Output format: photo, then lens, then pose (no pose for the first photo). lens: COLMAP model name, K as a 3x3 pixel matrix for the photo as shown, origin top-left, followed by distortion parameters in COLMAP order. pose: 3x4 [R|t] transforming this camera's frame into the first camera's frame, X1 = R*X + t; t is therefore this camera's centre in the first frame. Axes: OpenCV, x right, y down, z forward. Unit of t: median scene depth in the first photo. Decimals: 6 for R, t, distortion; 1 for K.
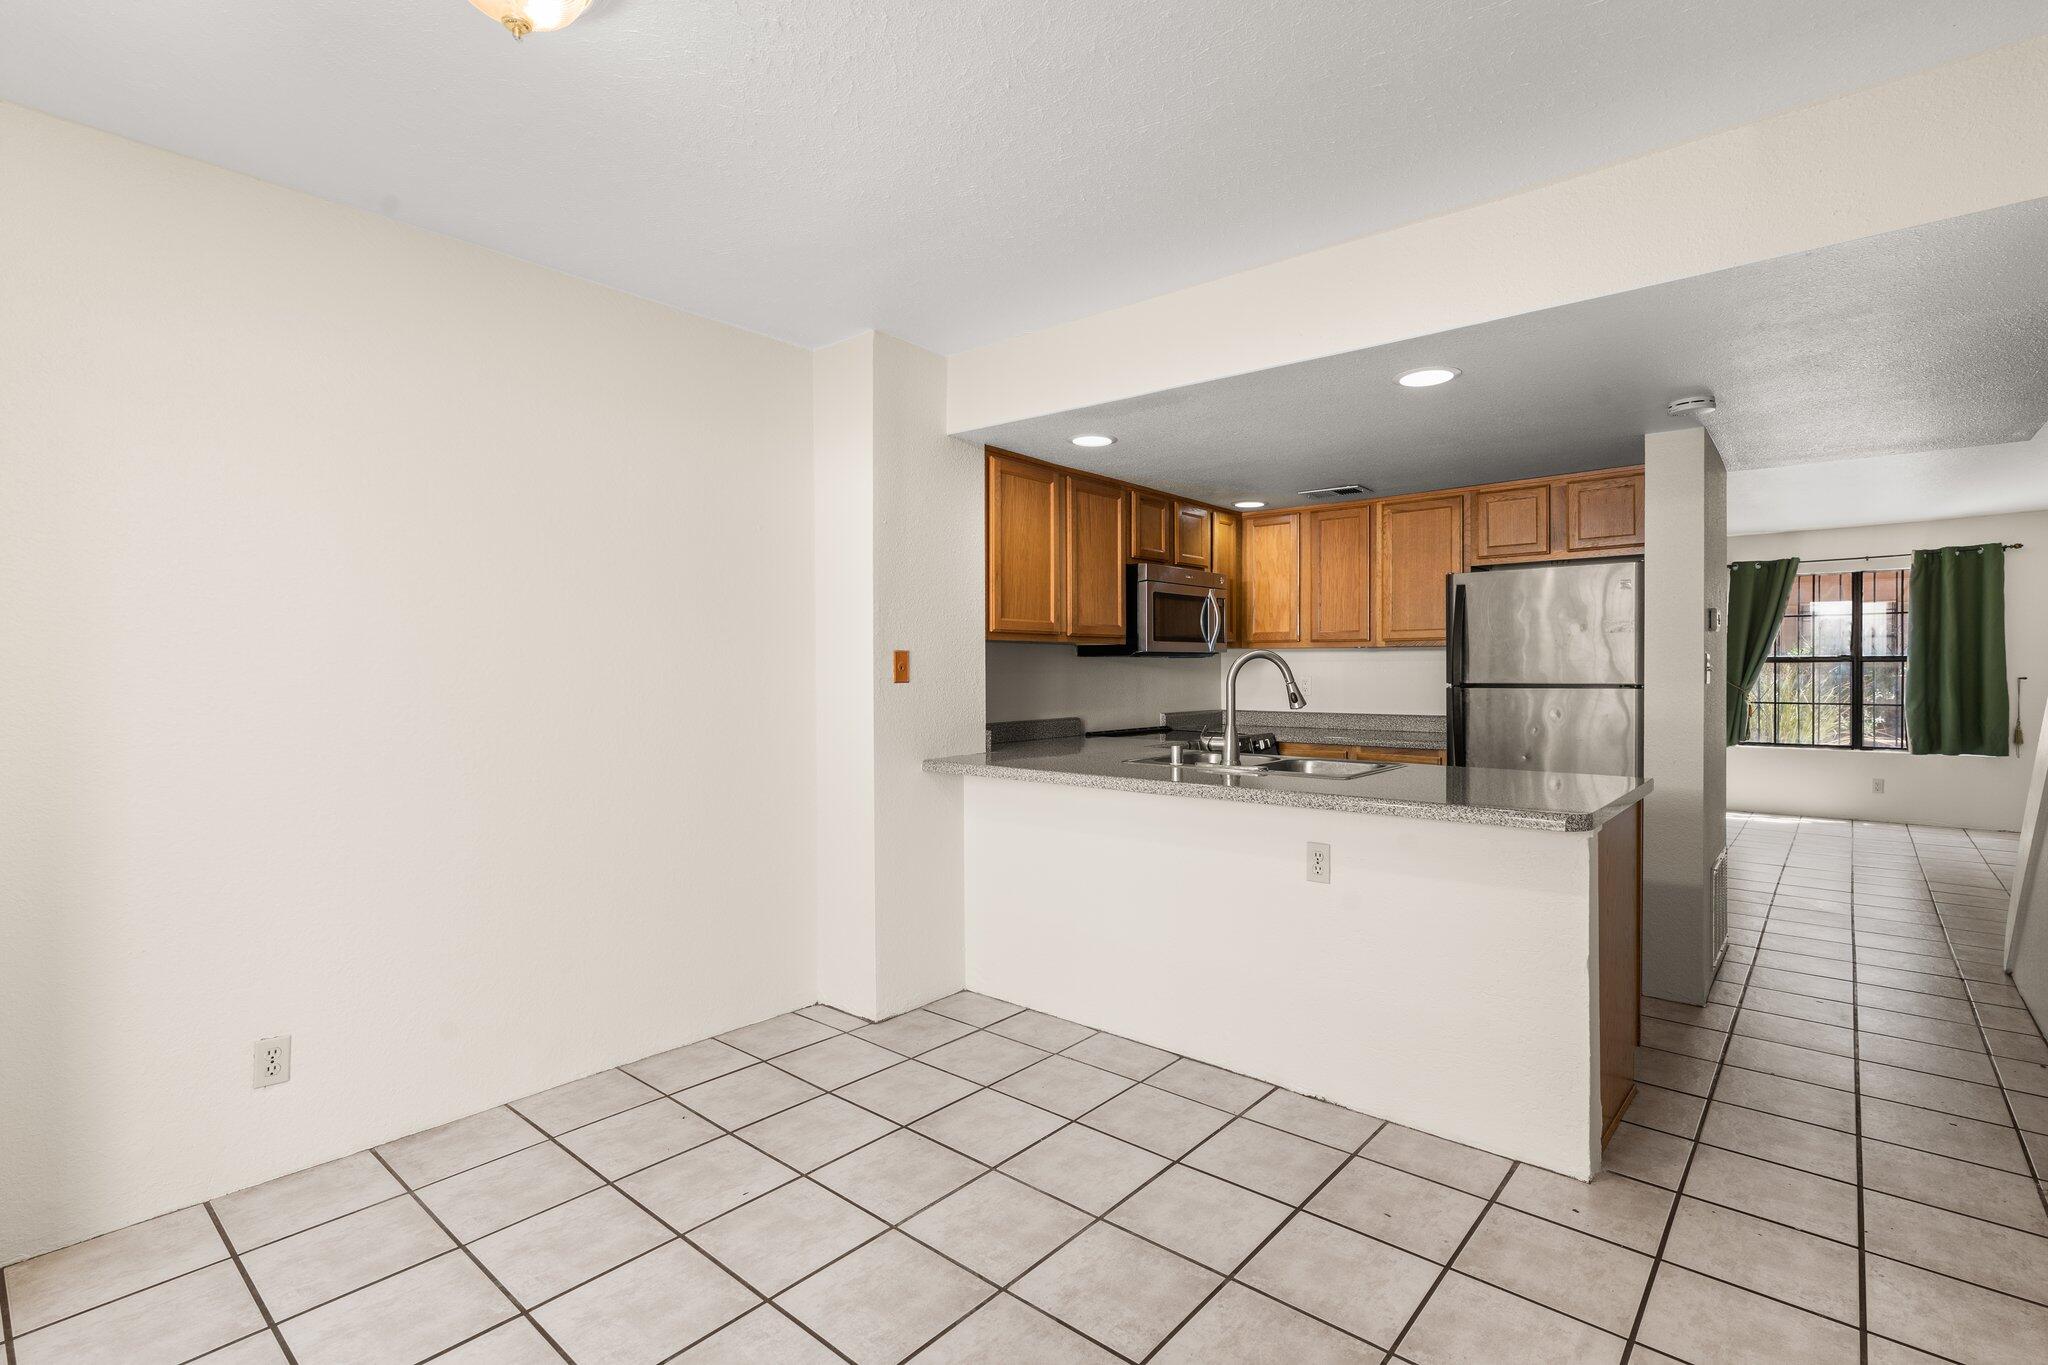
lens RADIAL K [[961.8, 0, 1029.2], [0, 961.8, 673.1], [0, 0, 1]] dist [-0.000500, 0.000418]
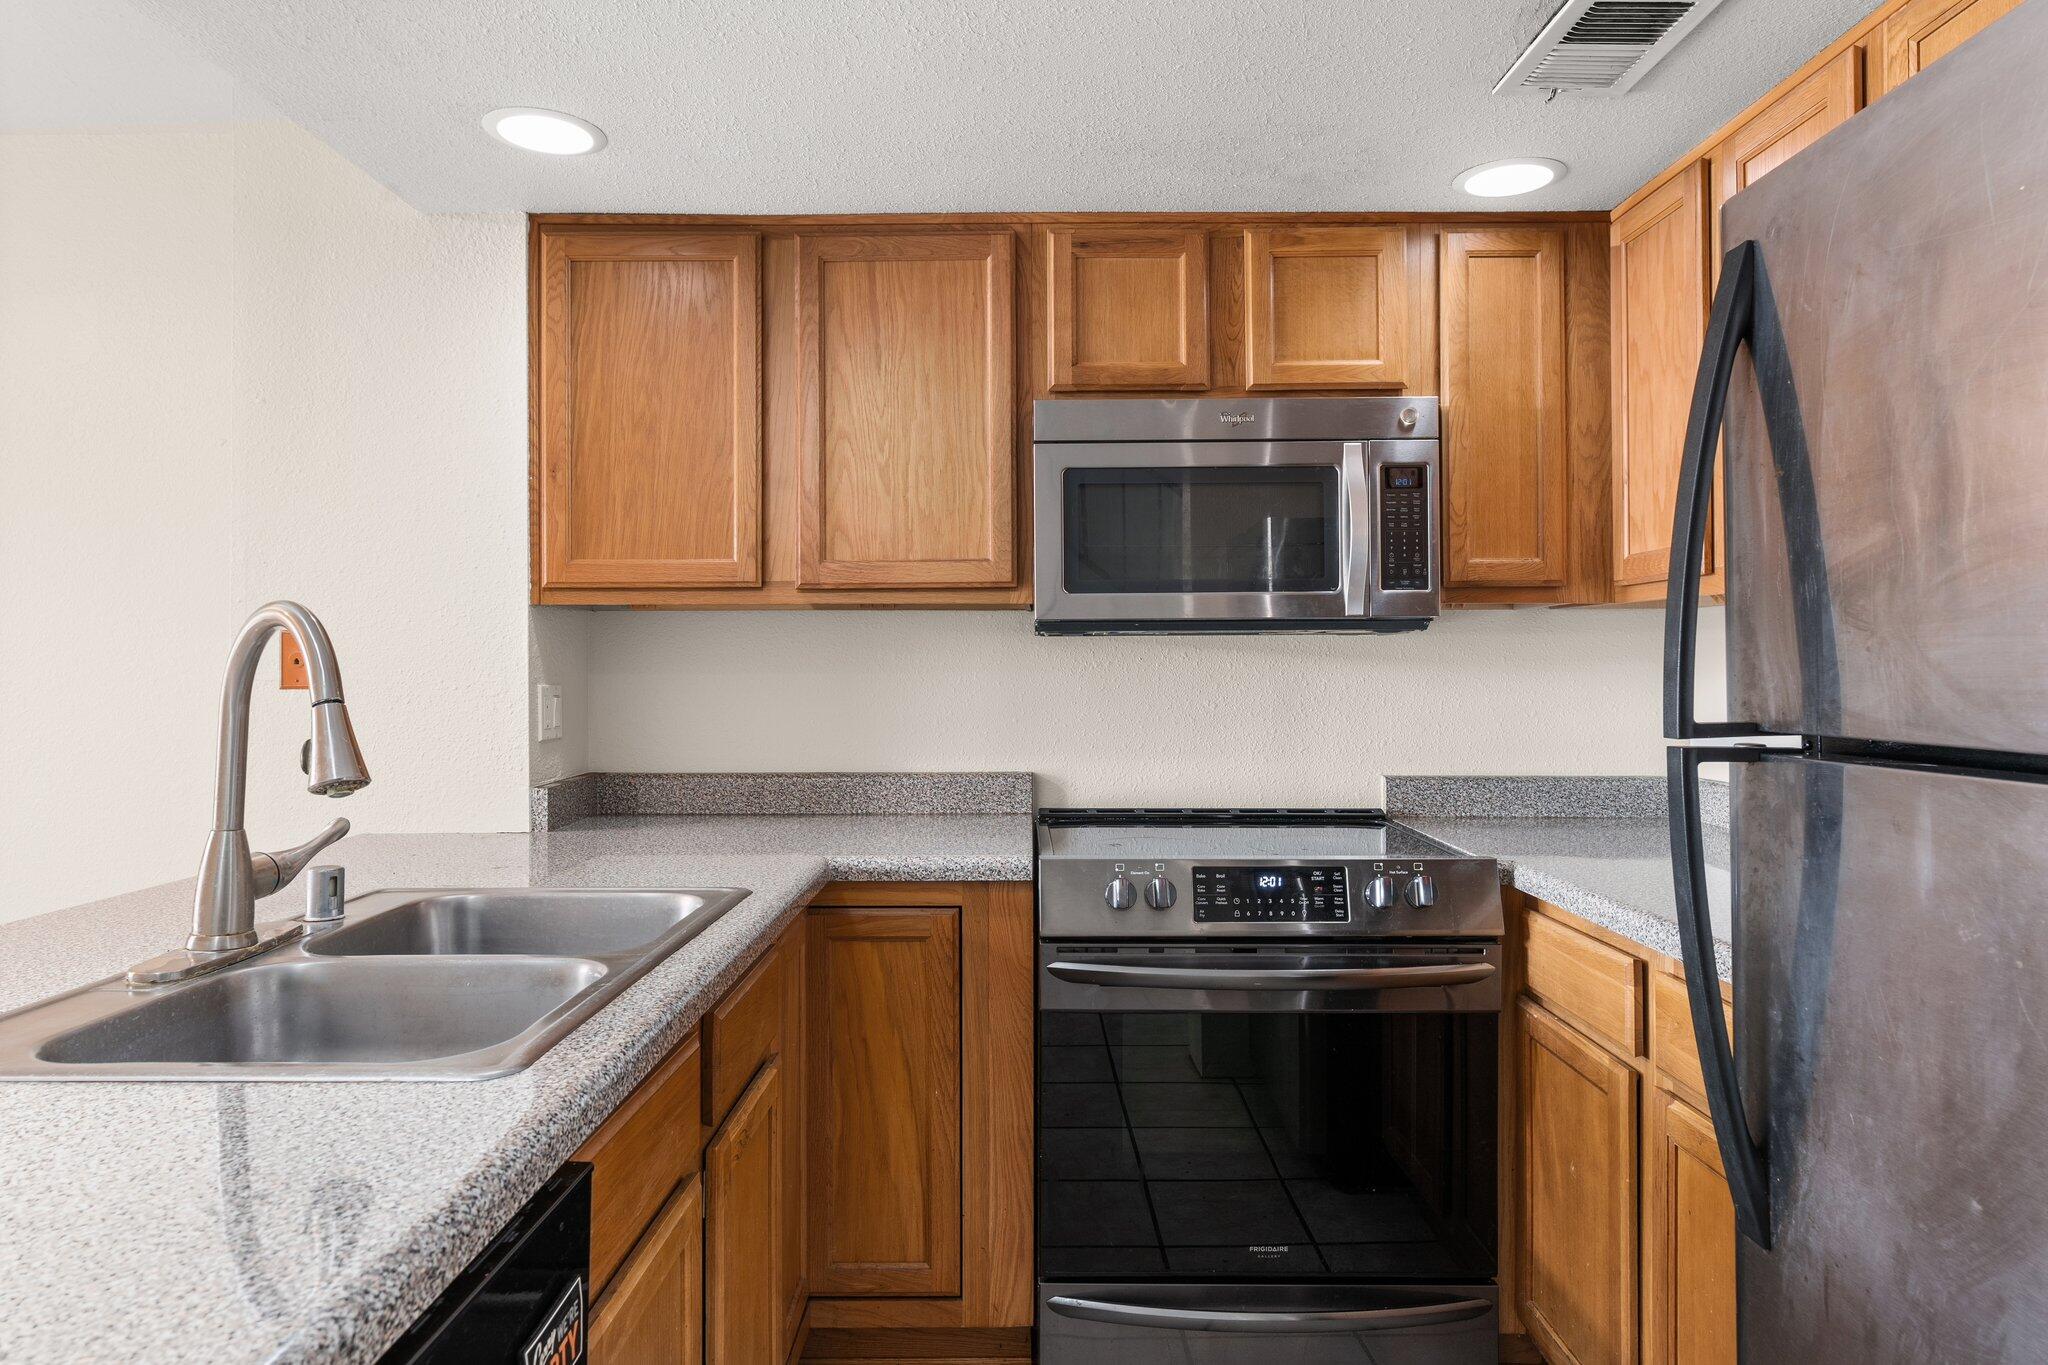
lens RADIAL K [[1235.8, 0, 1020.9], [0, 1235.8, 656.8], [0, 0, 1]] dist [-0.006543, 0.000003]
pose [[0.640160, -0.006106, -0.768217, 0.449105], [-0.003550, 0.999934, -0.010906, -0.001277], [0.768233, 0.009709, 0.640096, 0.583323]]
